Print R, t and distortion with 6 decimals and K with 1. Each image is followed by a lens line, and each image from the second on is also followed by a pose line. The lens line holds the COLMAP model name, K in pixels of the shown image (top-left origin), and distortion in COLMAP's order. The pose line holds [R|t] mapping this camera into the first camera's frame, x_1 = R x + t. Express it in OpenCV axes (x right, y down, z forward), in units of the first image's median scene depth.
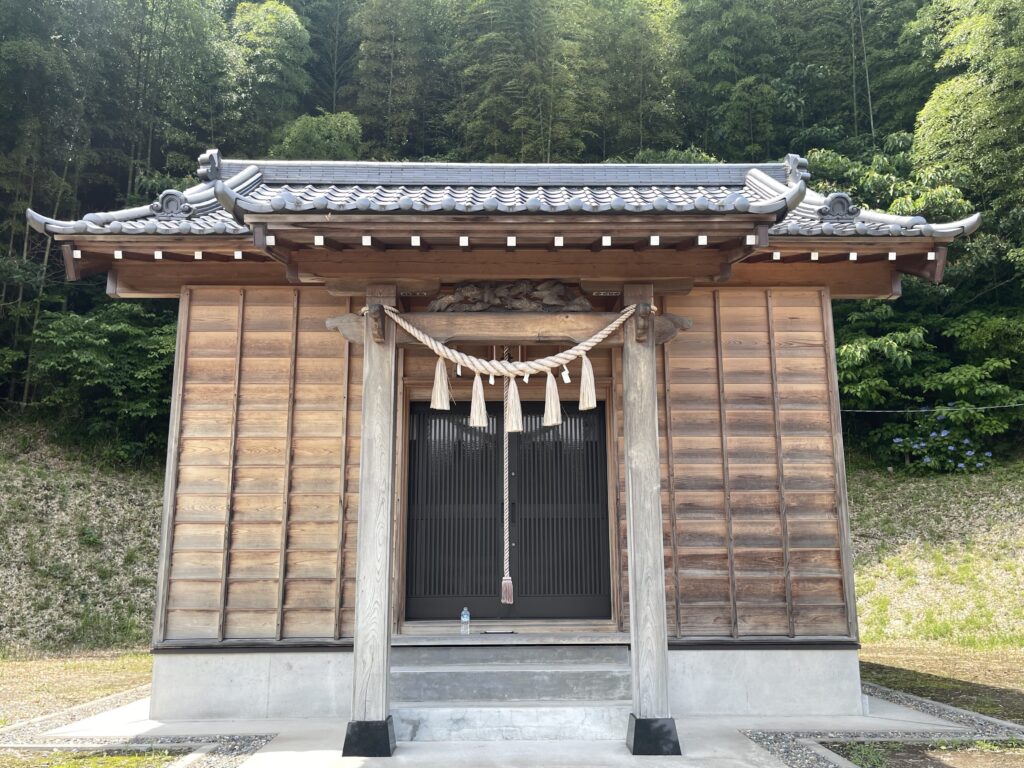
lens RADIAL K [[883.6, 0, 521.0], [0, 883.6, 390.6], [0, 0, 1]] dist [0.019416, 0.022761]
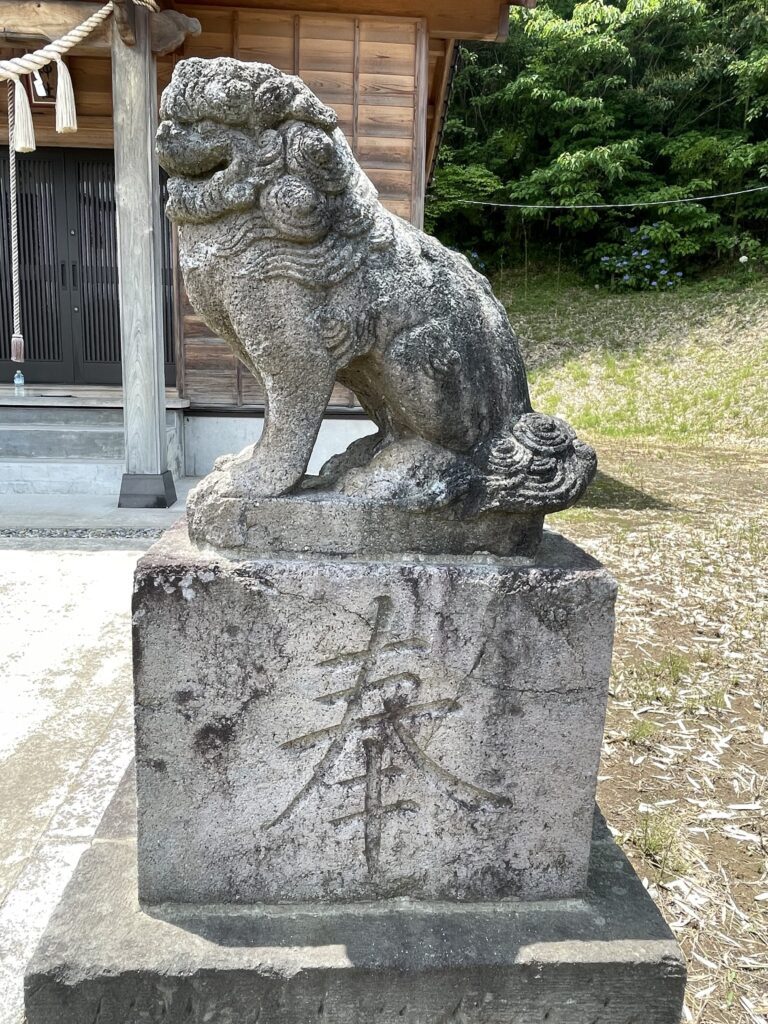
lens RADIAL K [[726.1, 0, 380.3], [0, 726.1, 512.2], [0, 0, 1]] dist [-0.001194, -0.005240]
pose [[0.998202, 0.016754, 0.057548, 0.281488], [-0.036800, 0.929176, 0.367801, 0.077298], [-0.047310, -0.369258, 0.928122, 0.167383]]
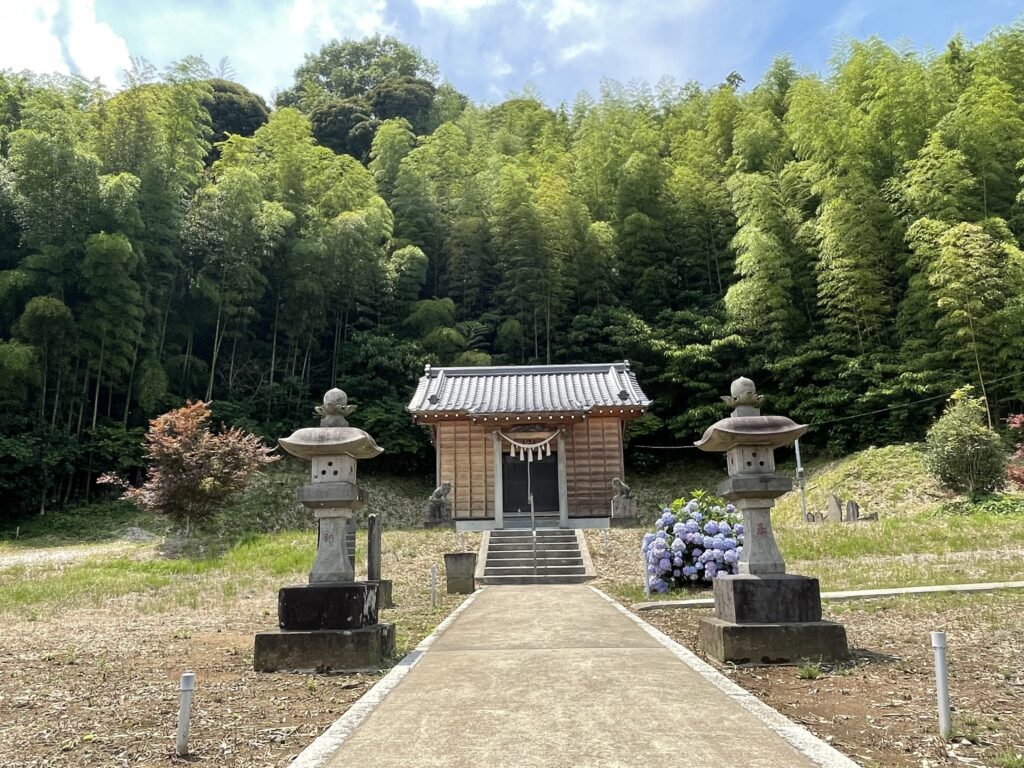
lens RADIAL K [[752.9, 0, 506.4], [0, 752.9, 384.8], [0, 0, 1]] dist [-0.002988, -0.007134]
pose [[0.998455, -0.025837, -0.049200, 0.050200], [0.024219, 0.999155, -0.033212, -0.162640], [0.050016, 0.031969, 0.998237, -2.087165]]
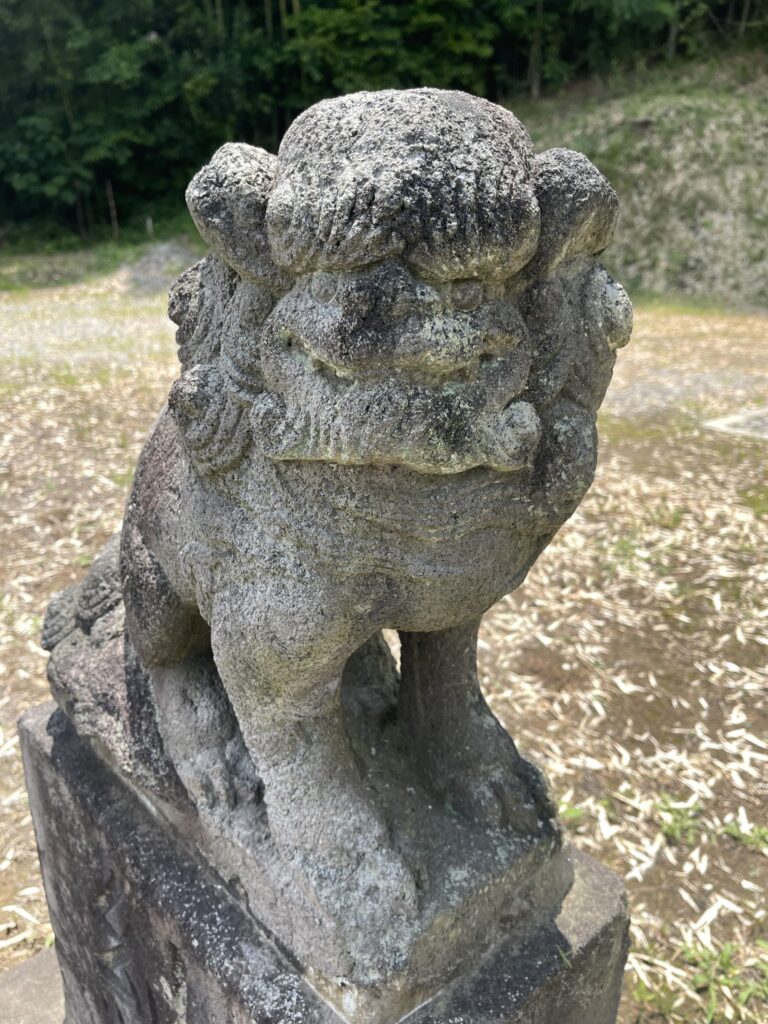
lens RADIAL K [[809.1, 0, 366.1], [0, 809.1, 520.1], [0, 0, 1]] dist [0.066847, -0.089486]
pose [[0.645820, 0.298402, -0.702761, -0.218832], [0.110065, 0.874456, 0.472454, 0.056461], [0.755515, -0.382469, 0.531897, 0.233193]]
